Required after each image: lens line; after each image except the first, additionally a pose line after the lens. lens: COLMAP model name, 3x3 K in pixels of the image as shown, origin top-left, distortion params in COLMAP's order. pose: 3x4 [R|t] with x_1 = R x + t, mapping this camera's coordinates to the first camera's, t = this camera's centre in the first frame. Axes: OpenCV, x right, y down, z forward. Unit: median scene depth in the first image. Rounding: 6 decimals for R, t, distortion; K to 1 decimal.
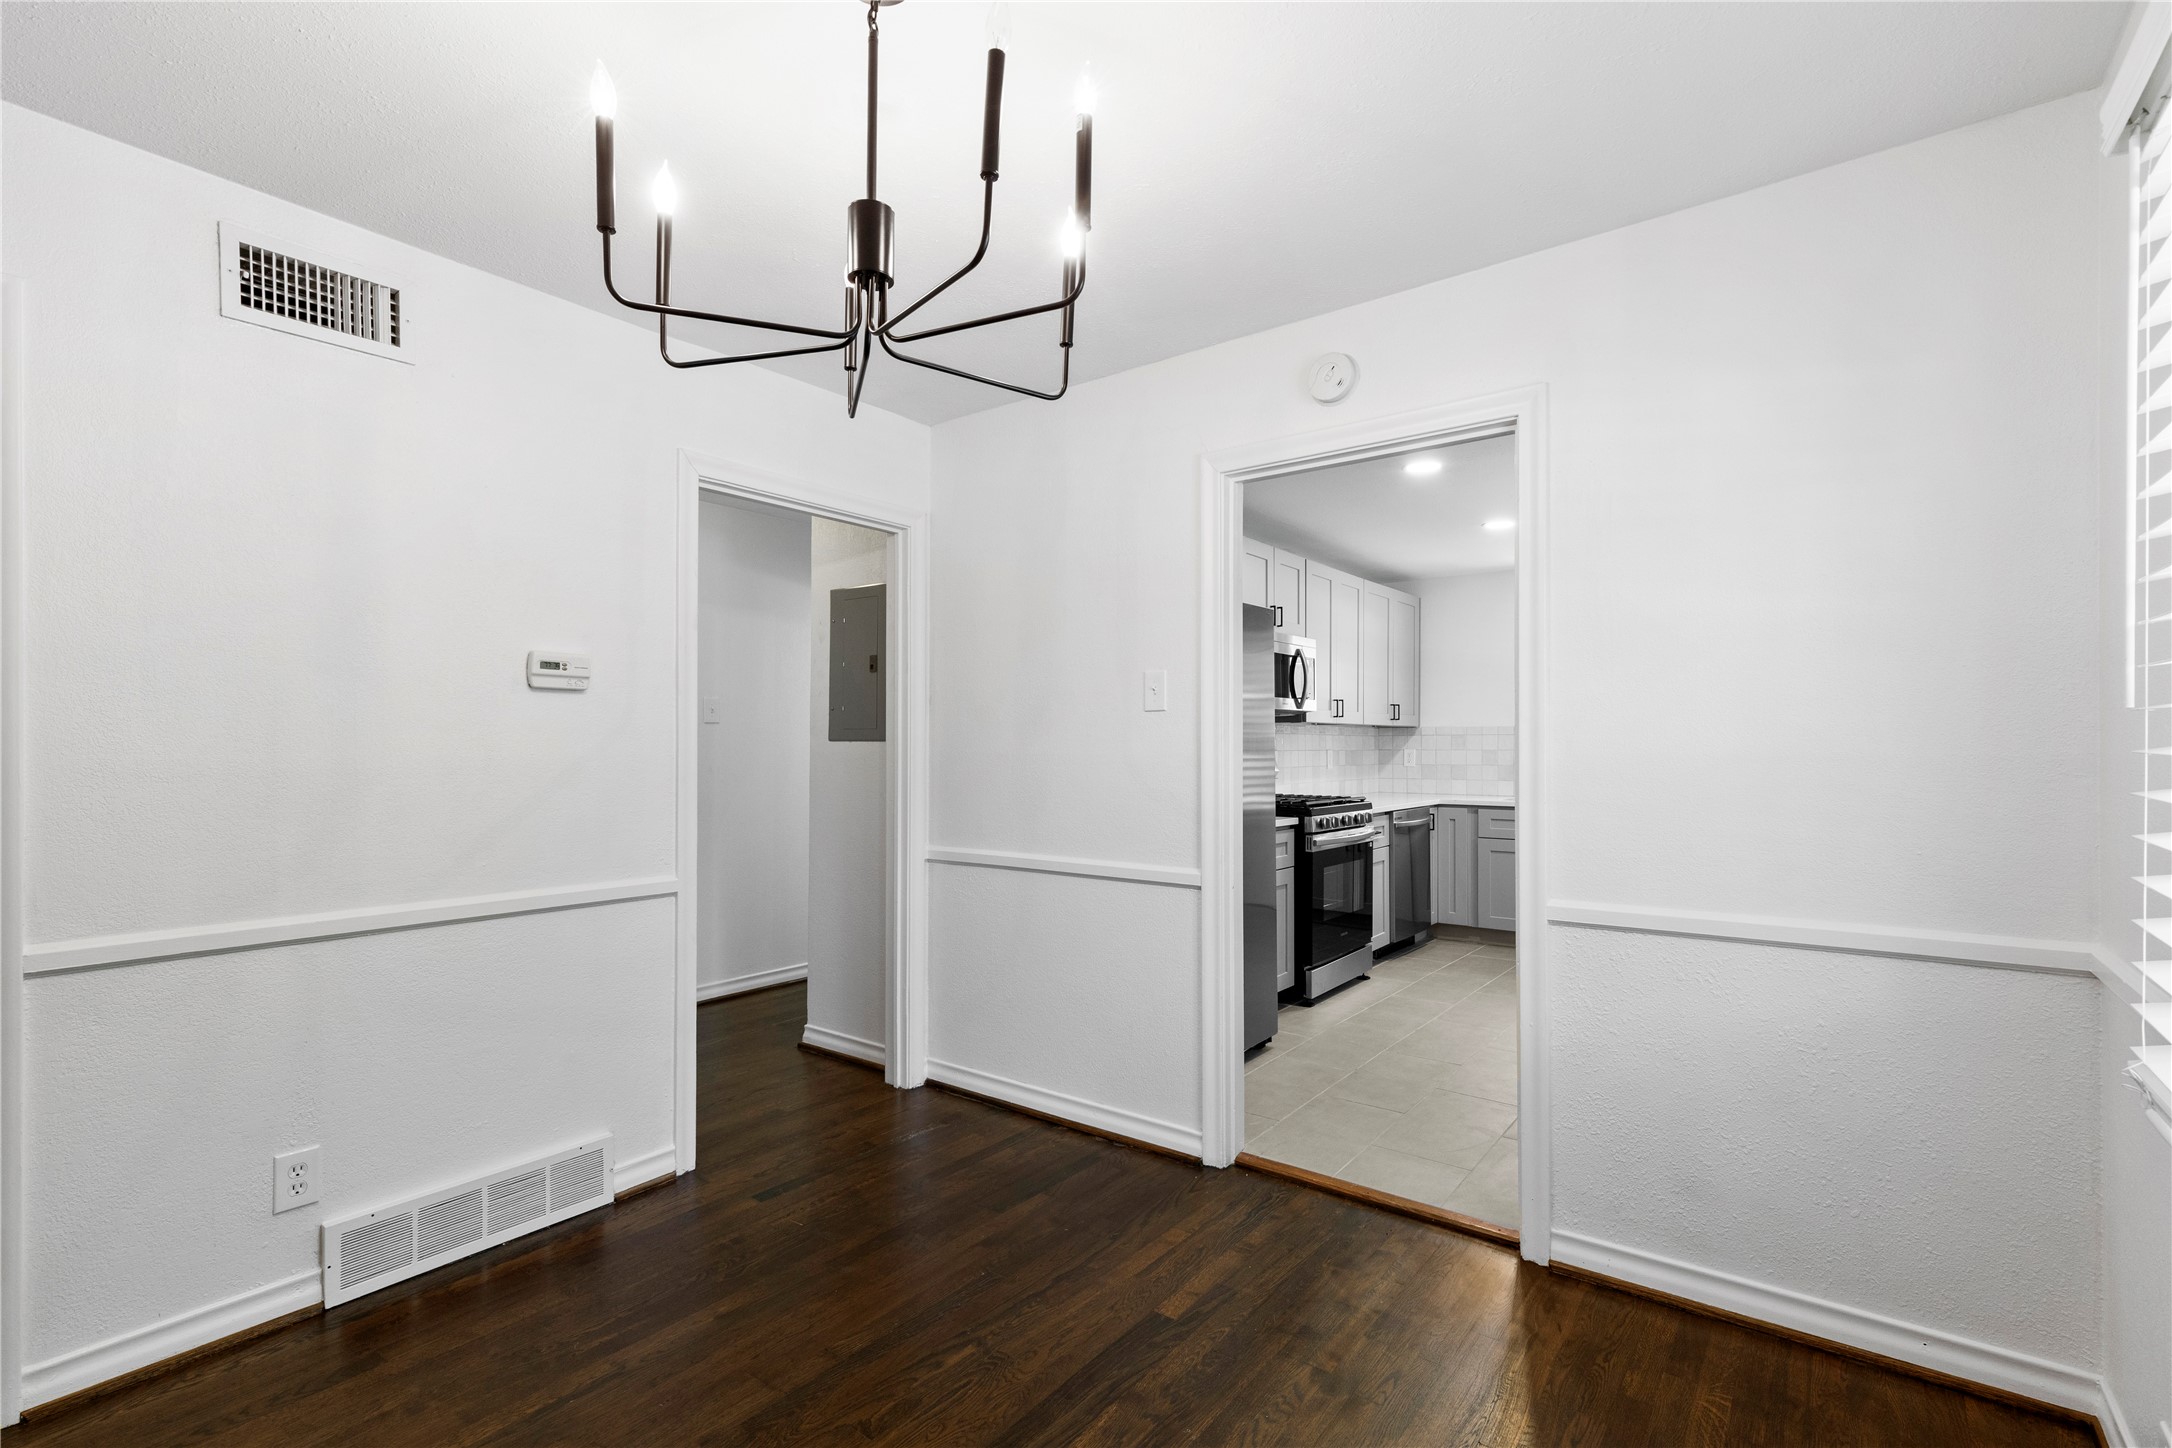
lens RADIAL K [[976.3, 0, 1102.7], [0, 976.3, 737.5], [0, 0, 1]] dist [0.005272, -0.000469]
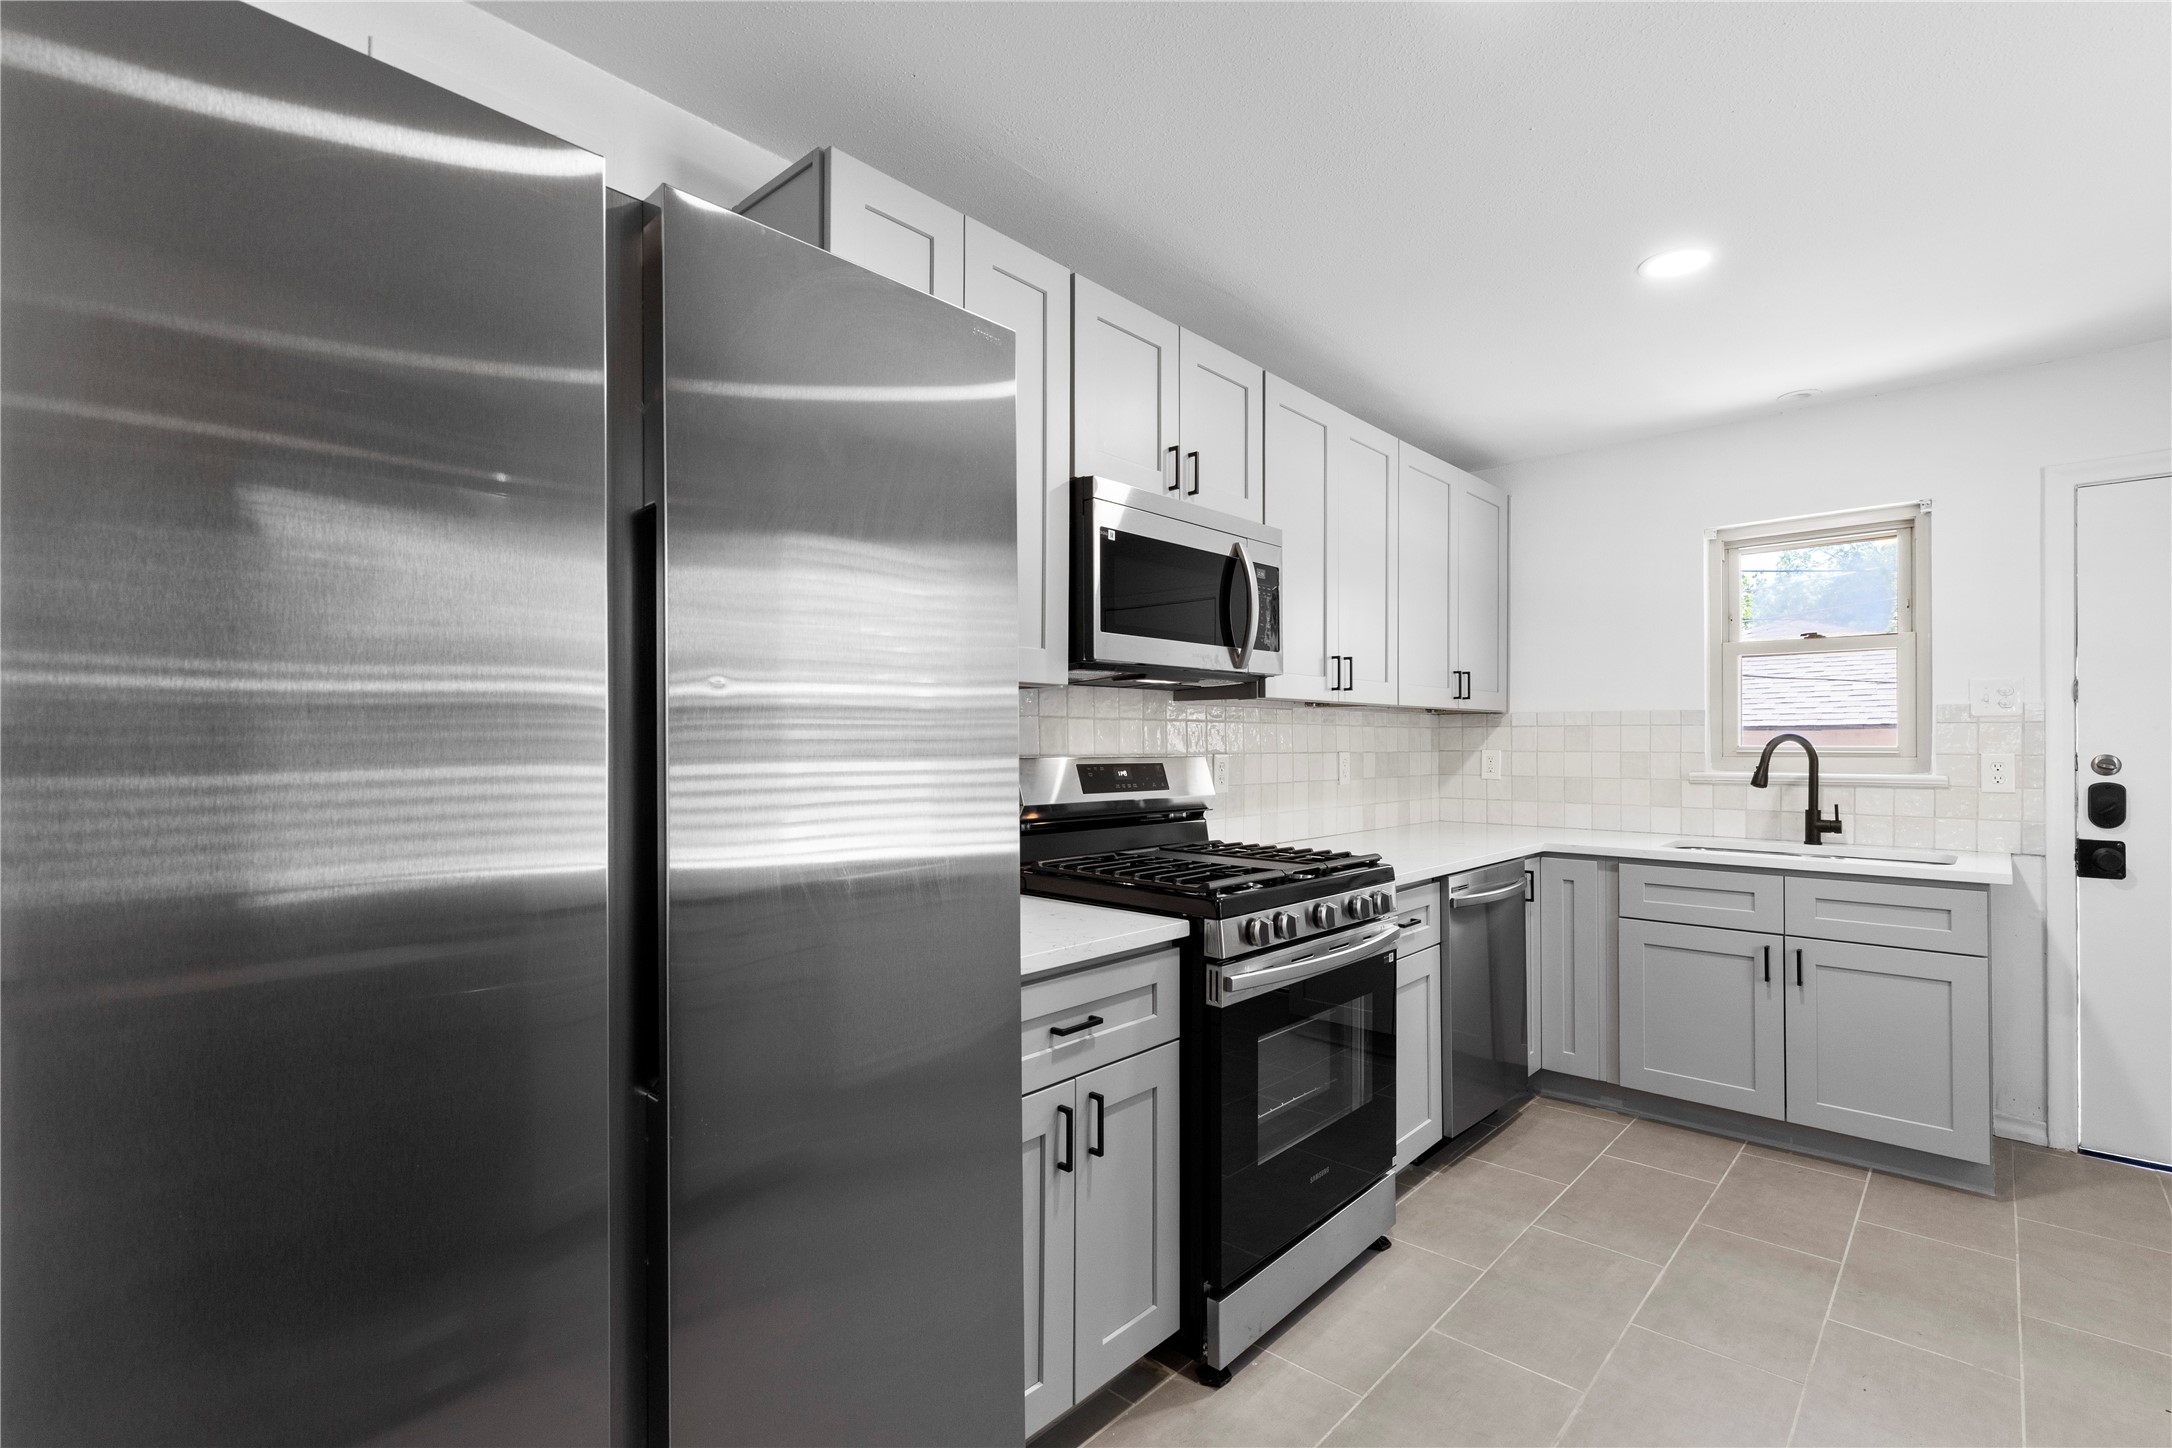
lens RADIAL K [[997.8, 0, 1086.0], [0, 997.8, 724.0], [0, 0, 1]] dist [-0.000065, -0.000132]
pose [[0.995203, -0.000131, -0.097835, 0.152028], [-0.000623, 0.999970, -0.007680, 0.001376], [0.097833, 0.007704, 0.995173, 0.440542]]
